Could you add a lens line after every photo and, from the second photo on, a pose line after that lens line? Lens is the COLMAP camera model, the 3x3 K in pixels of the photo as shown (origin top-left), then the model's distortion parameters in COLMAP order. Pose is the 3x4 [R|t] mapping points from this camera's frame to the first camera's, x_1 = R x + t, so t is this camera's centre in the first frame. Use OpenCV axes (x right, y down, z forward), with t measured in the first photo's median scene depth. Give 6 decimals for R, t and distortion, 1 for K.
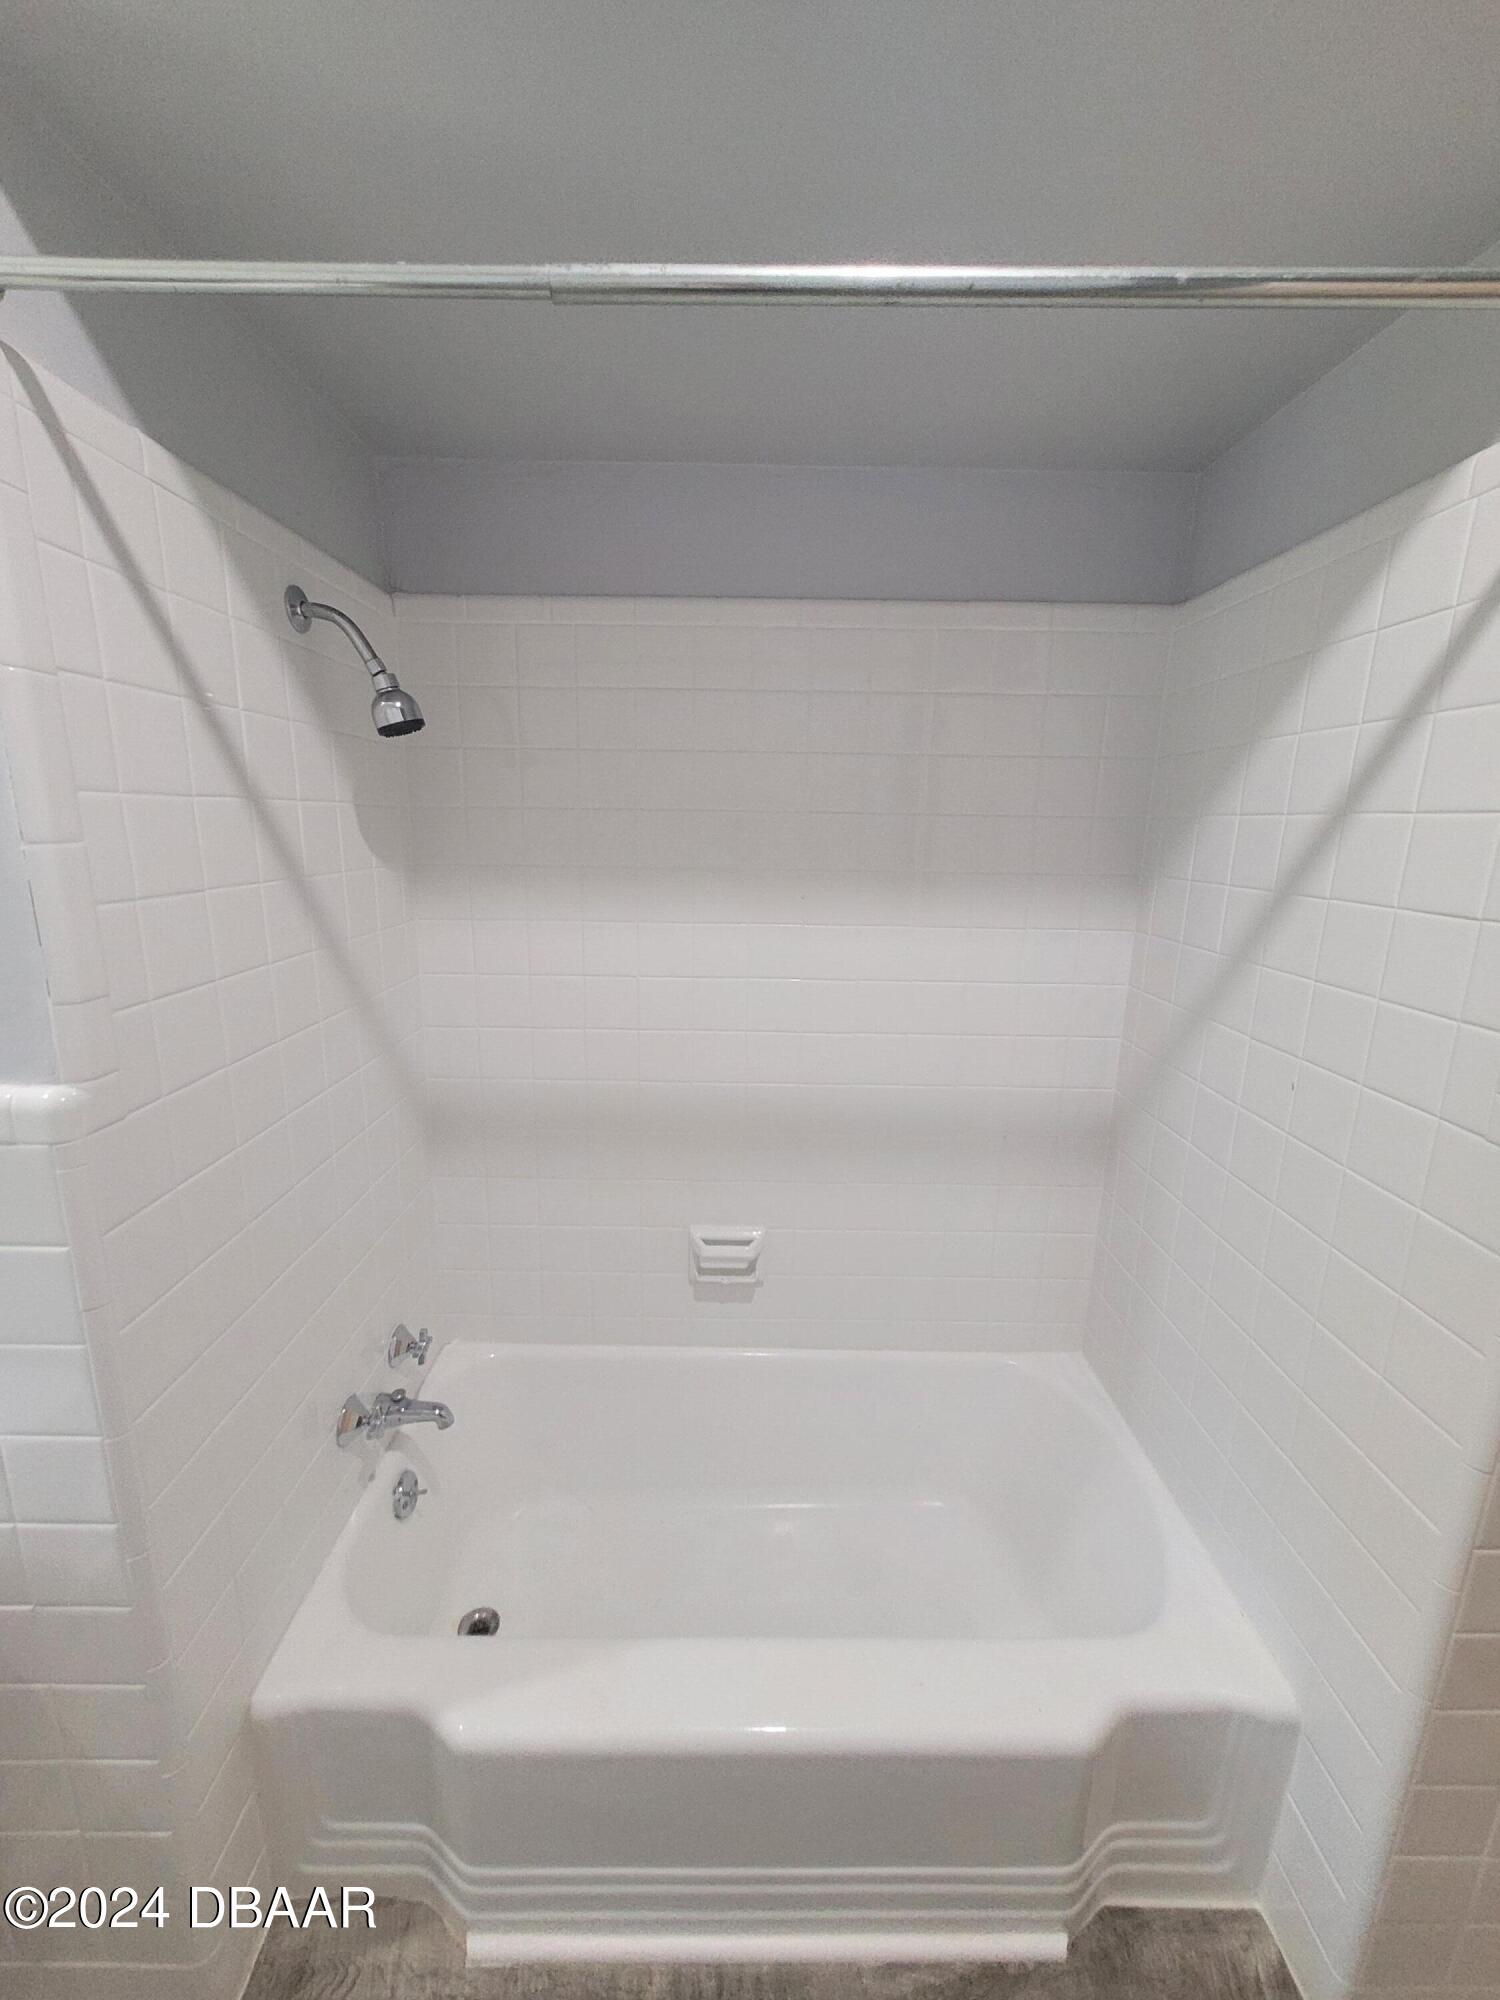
lens RADIAL K [[780.2, 0, 749.5], [0, 780.2, 990.9], [0, 0, 1]] dist [0.000148, 0.000454]
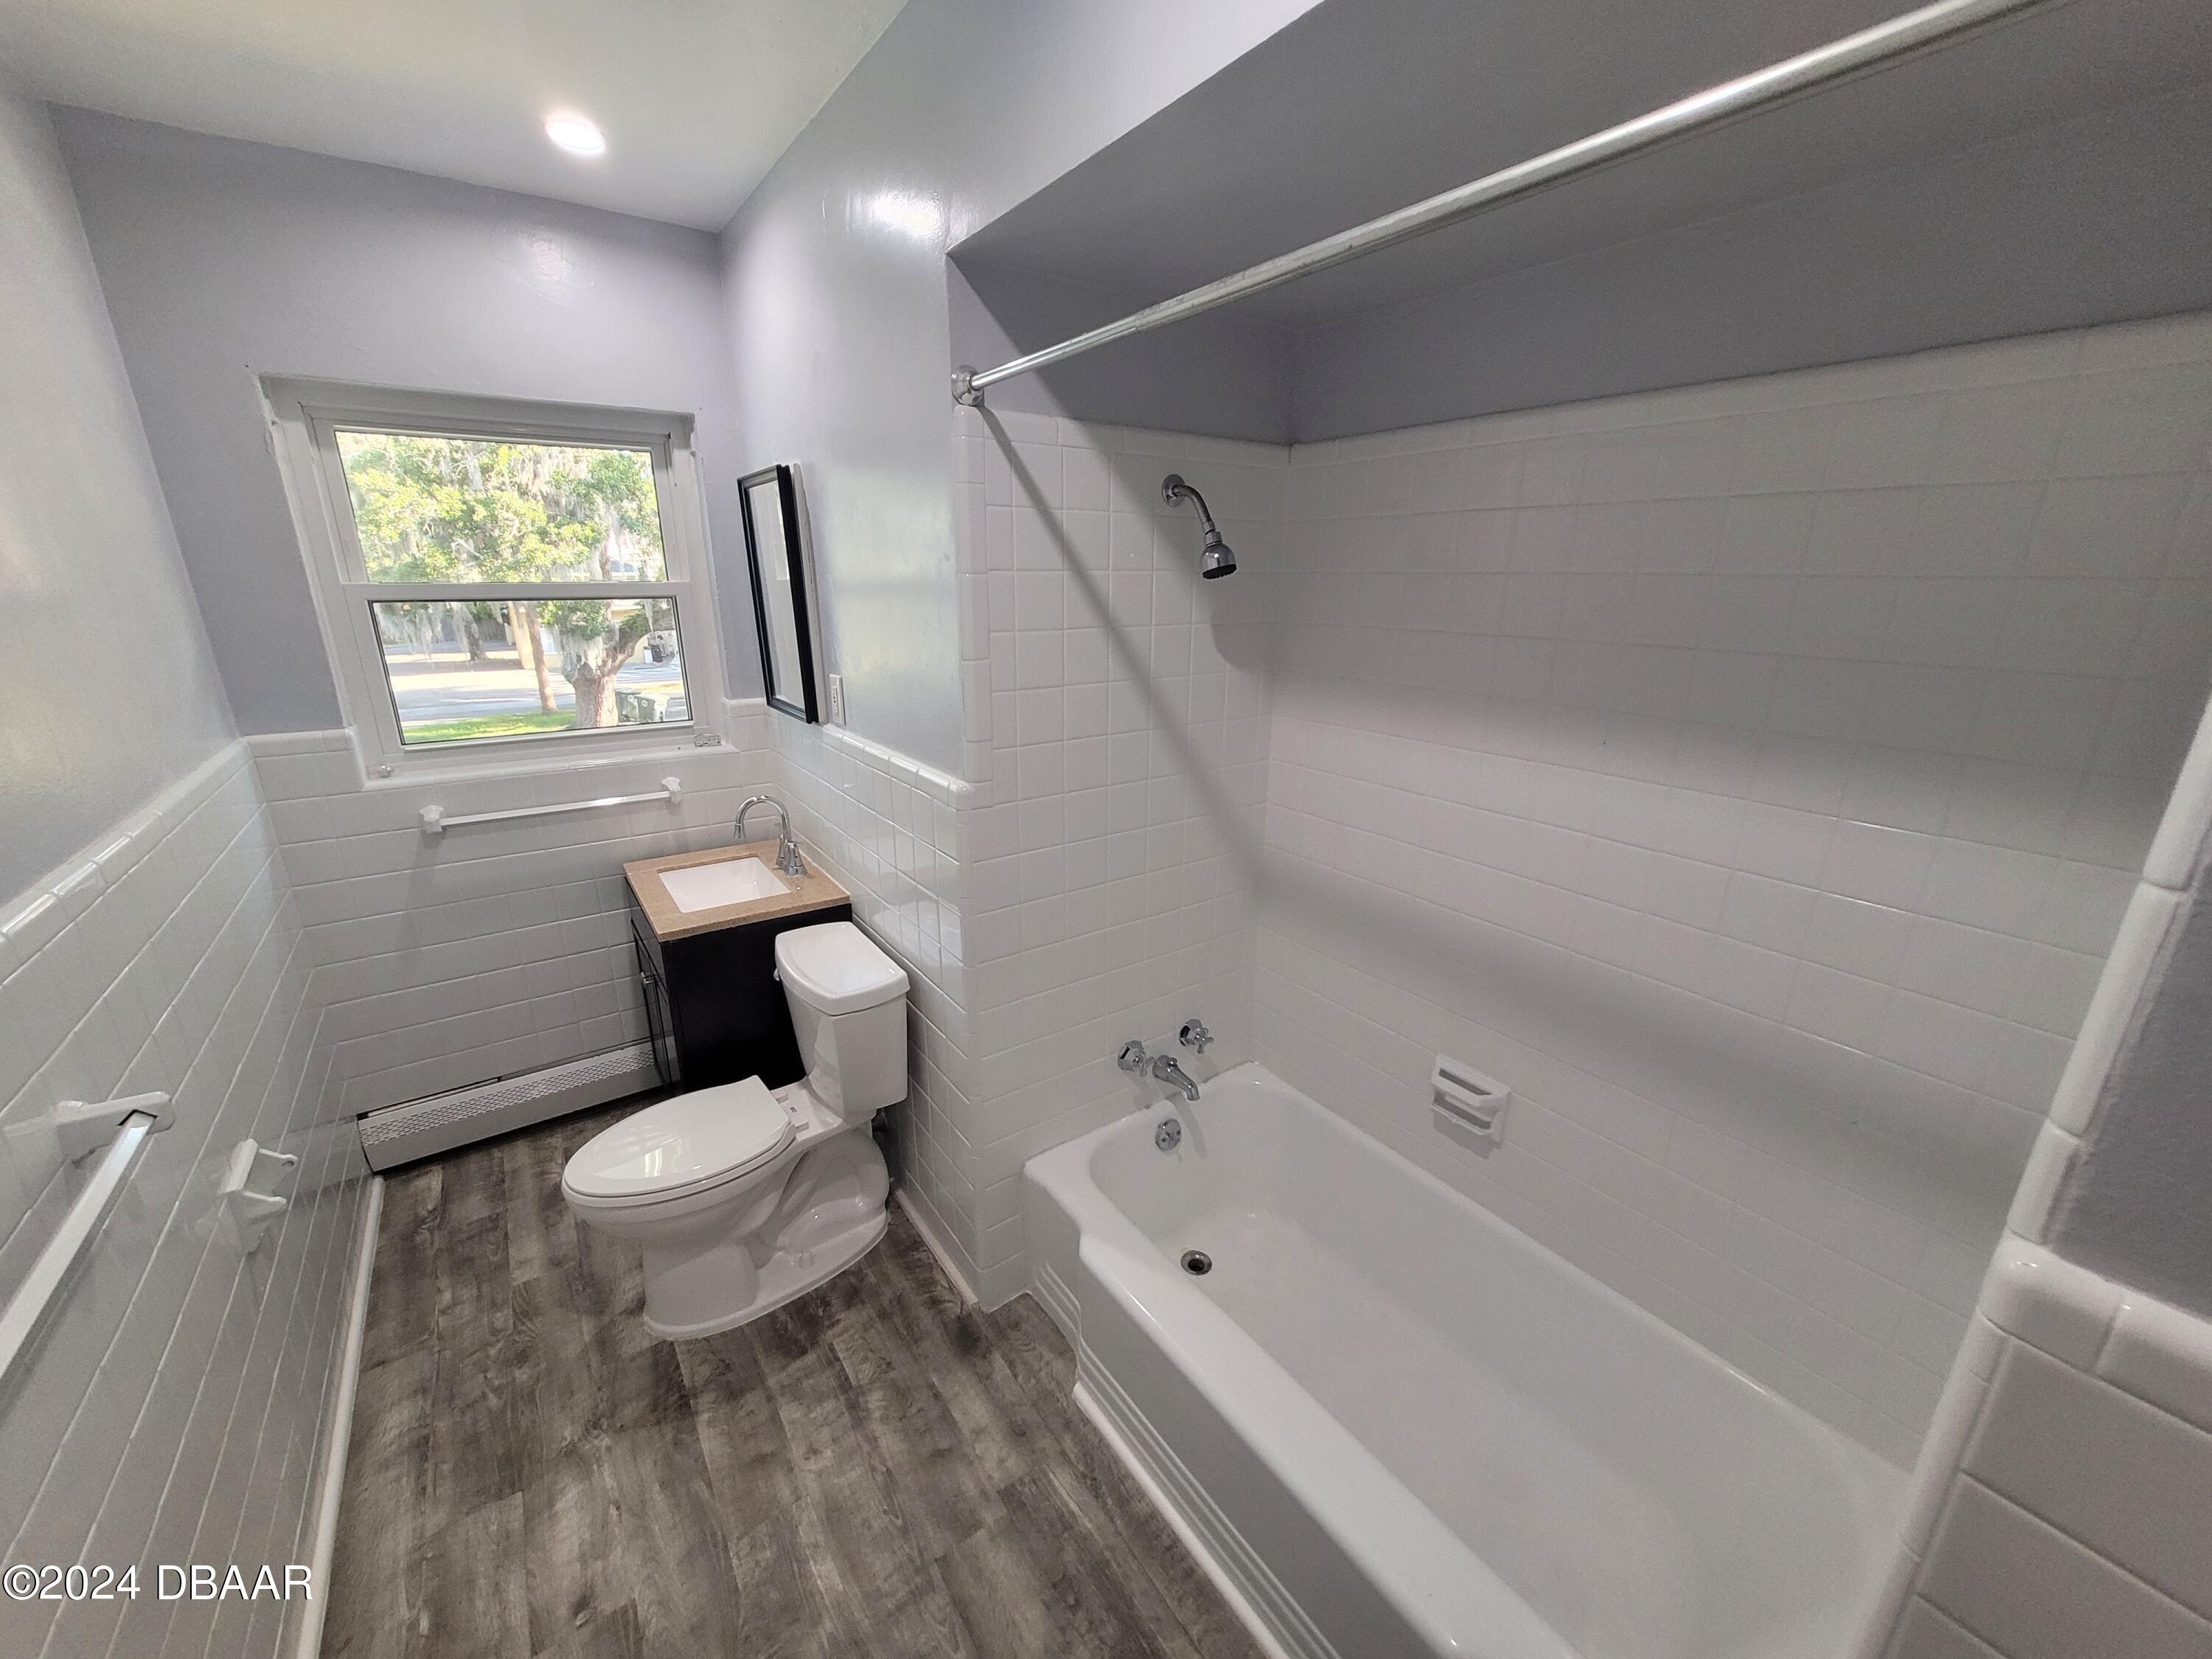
lens RADIAL K [[862.9, 0, 1098.2], [0, 862.9, 837.7], [0, 0, 1]] dist [0.000148, 0.000454]
pose [[0.572061, 0.228413, -0.787765, 0.695670], [-0.170634, 0.972570, 0.158086, -0.094206], [0.802266, 0.043985, 0.595344, -0.019450]]
